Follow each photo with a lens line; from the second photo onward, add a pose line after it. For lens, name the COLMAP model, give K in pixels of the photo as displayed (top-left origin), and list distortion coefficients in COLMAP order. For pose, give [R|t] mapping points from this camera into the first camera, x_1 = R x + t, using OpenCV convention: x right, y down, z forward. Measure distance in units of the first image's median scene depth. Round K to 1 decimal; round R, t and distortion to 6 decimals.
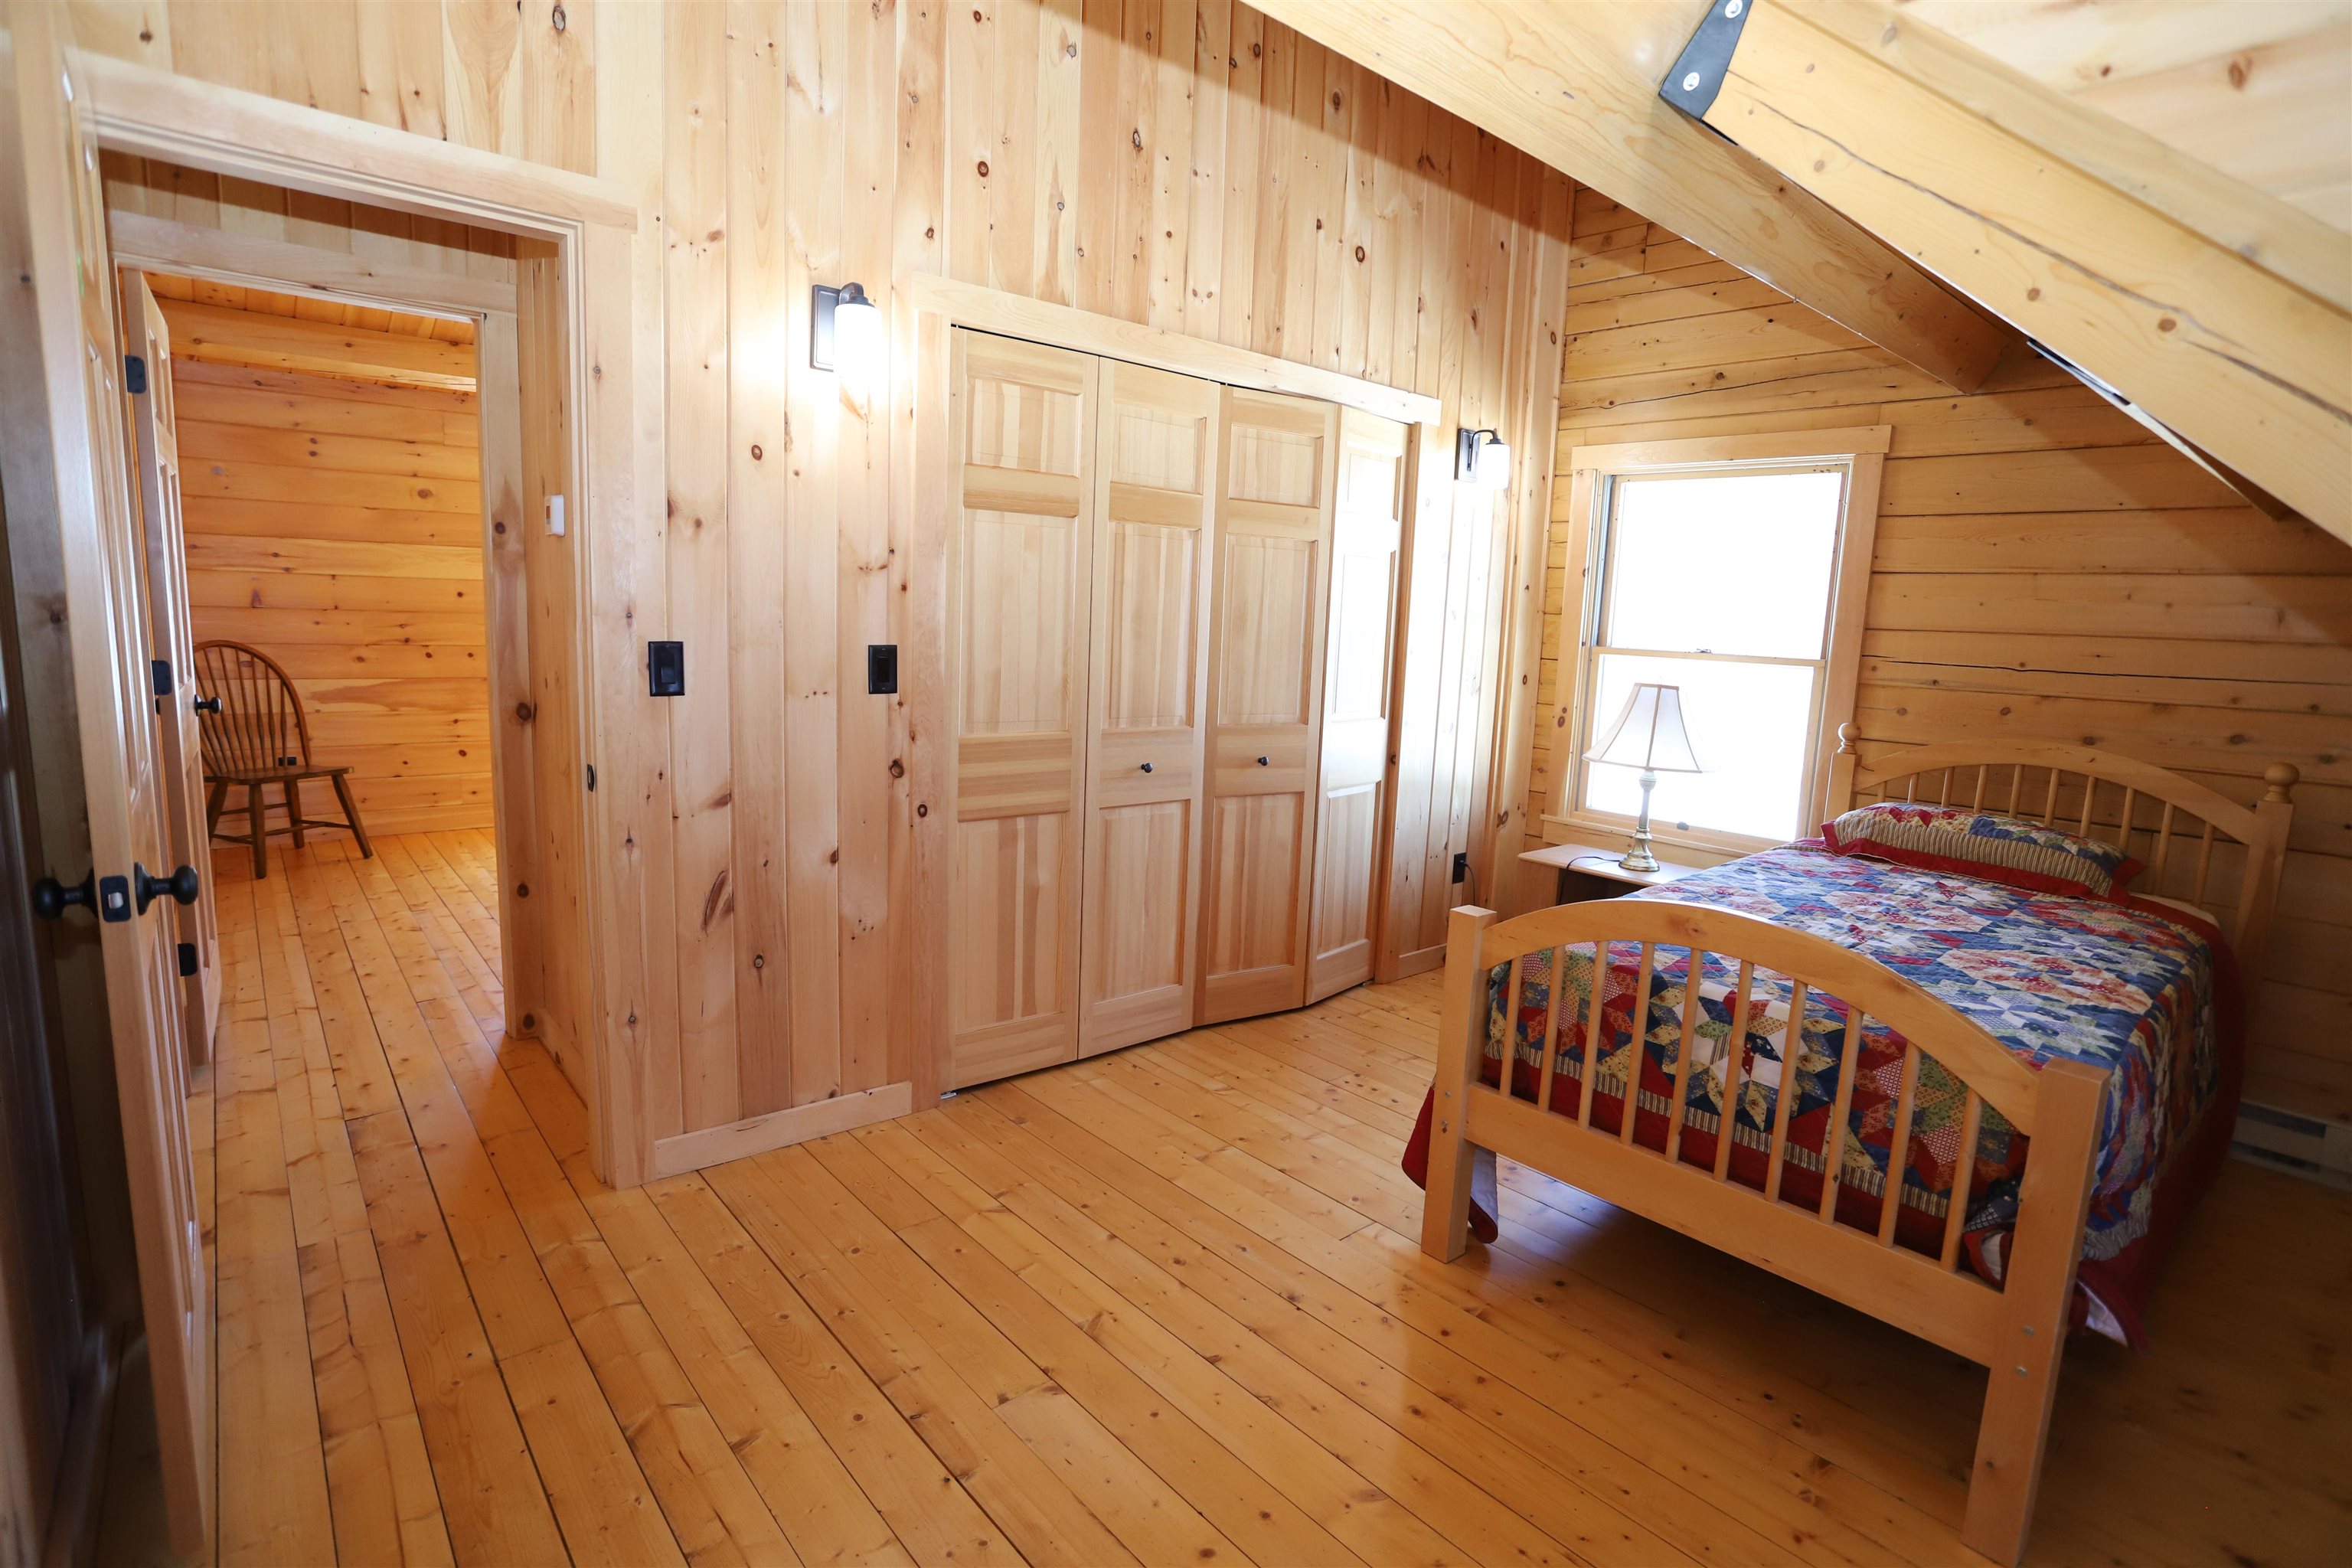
lens RADIAL K [[1129.7, 0, 1173.3], [0, 1129.7, 784.0], [0, 0, 1]] dist [-0.021253, 0.001850]
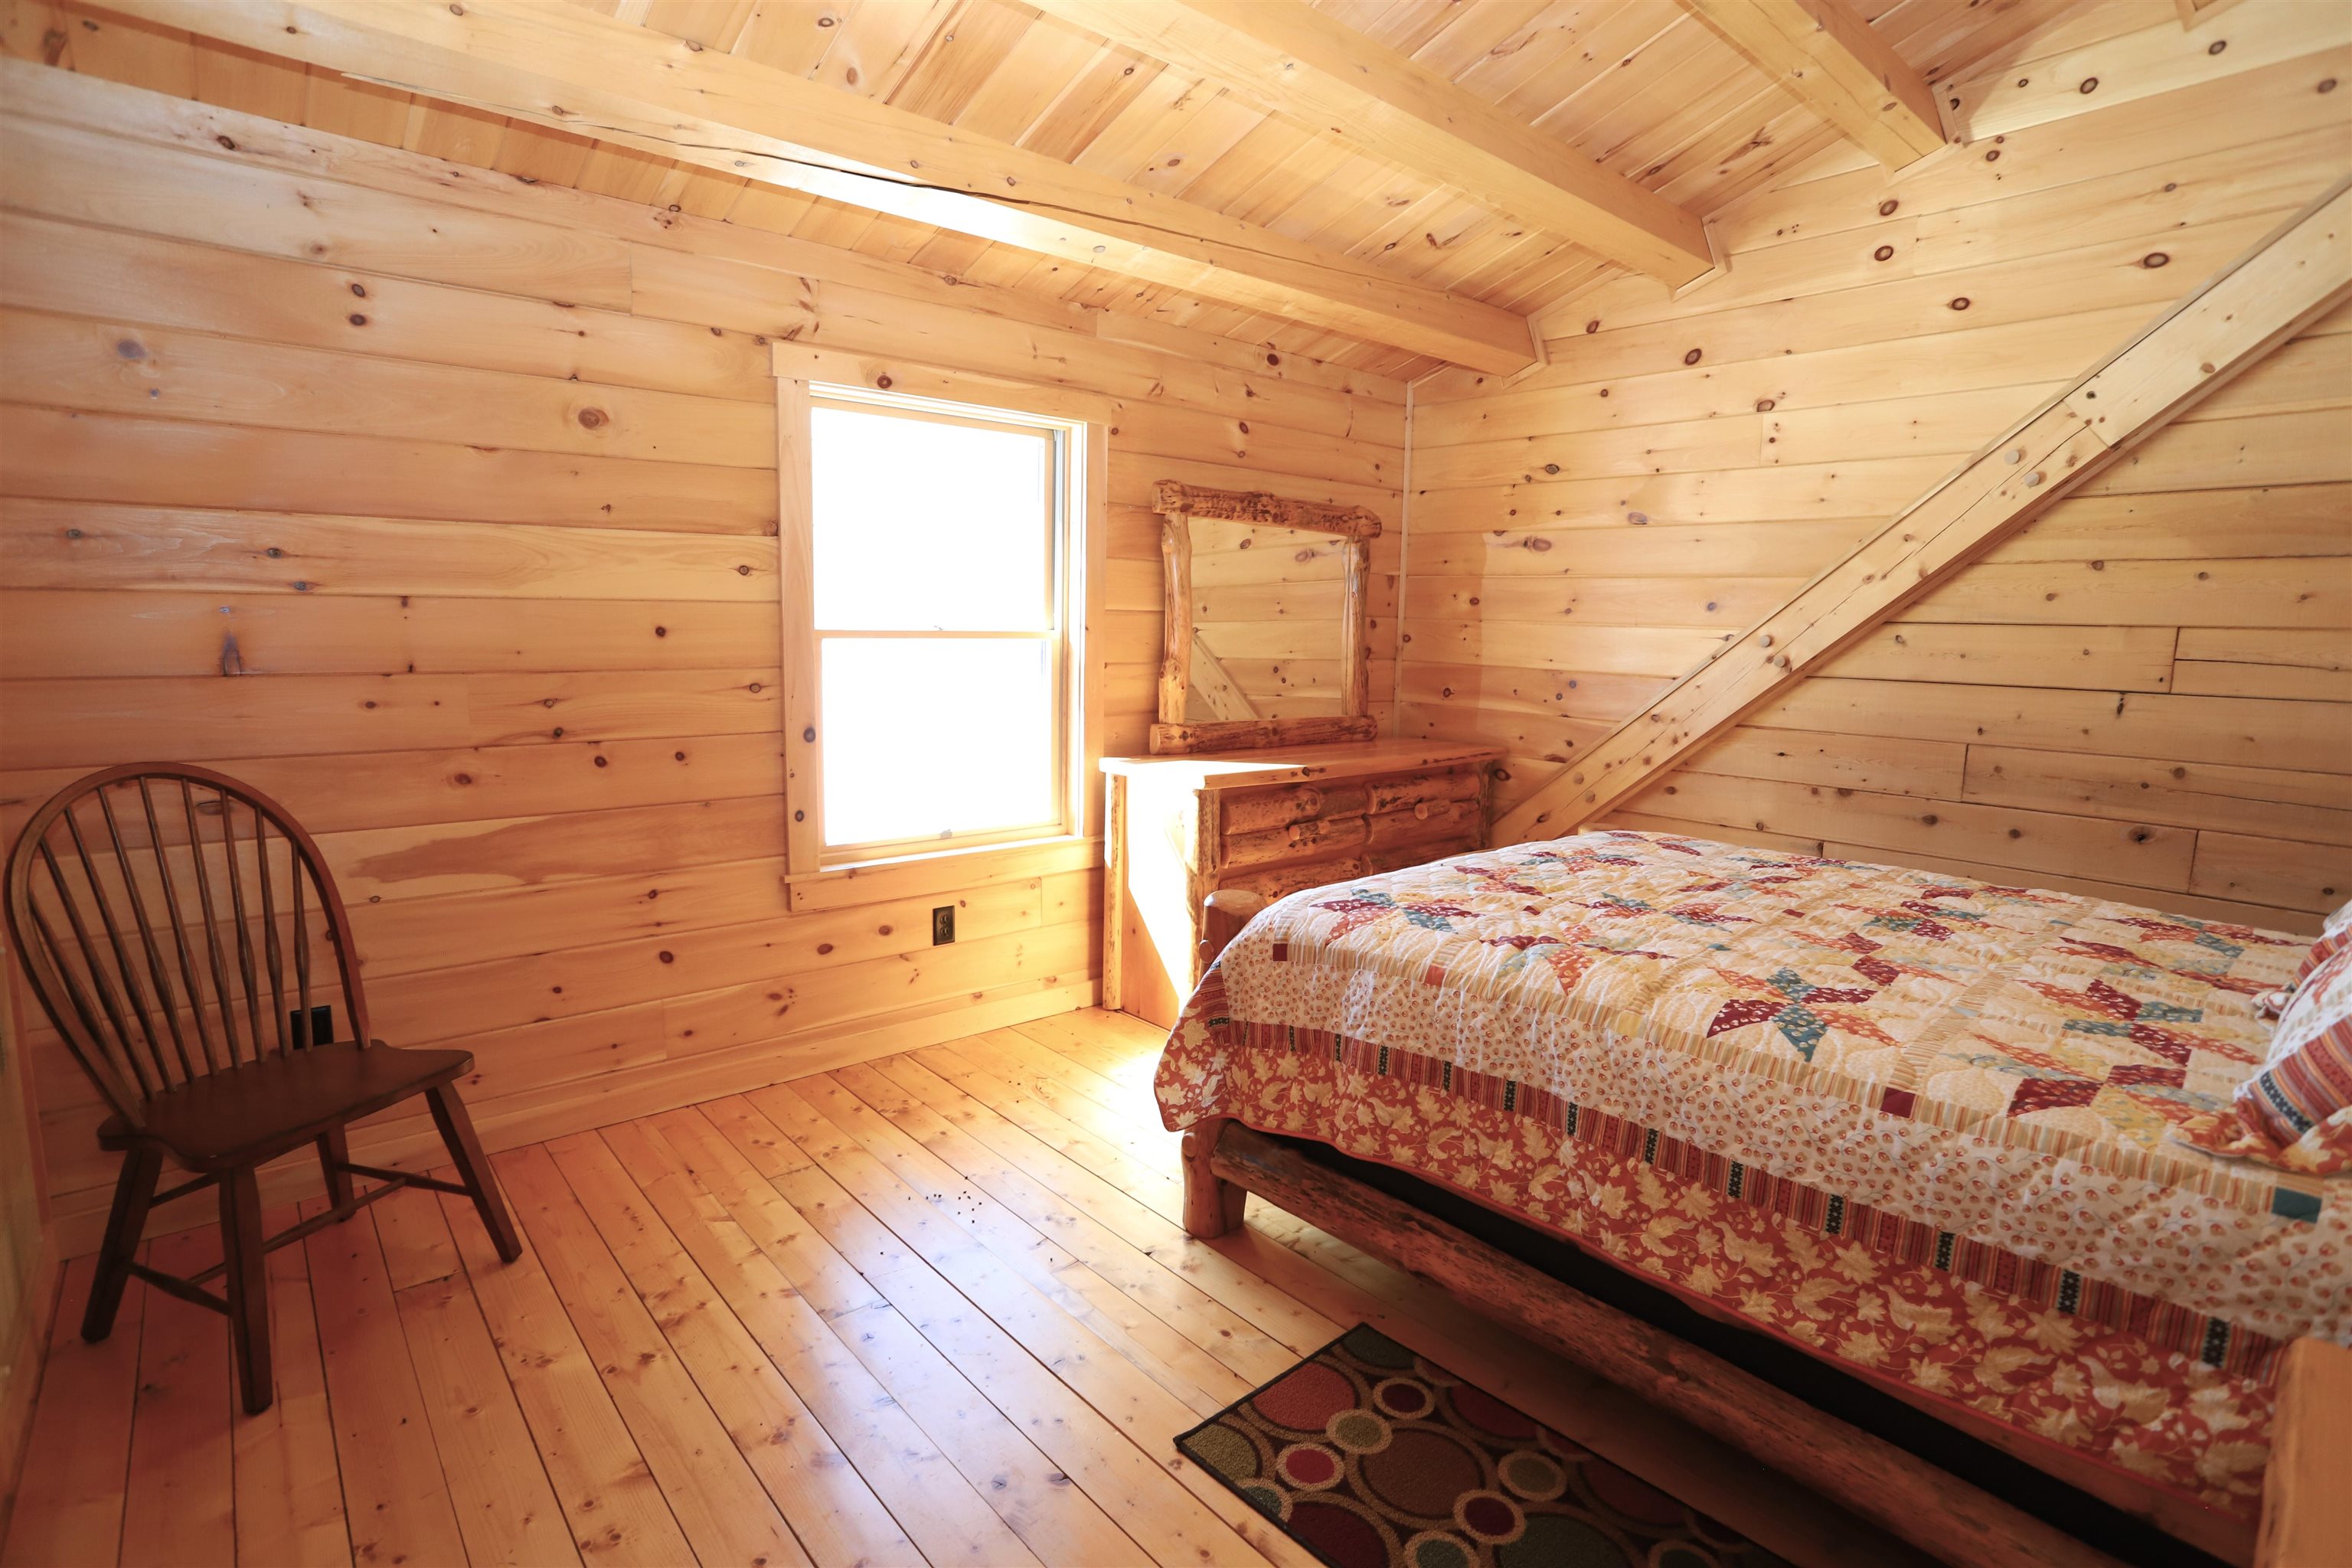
lens RADIAL K [[1129.7, 0, 1177.3], [0, 1129.7, 782.6], [0, 0, 1]] dist [-0.021253, 0.001850]
pose [[0.999710, -0.021802, 0.010206, -0.455836], [0.021878, 0.999733, -0.007383, -0.103938], [-0.010042, 0.007605, 0.999921, 0.557542]]
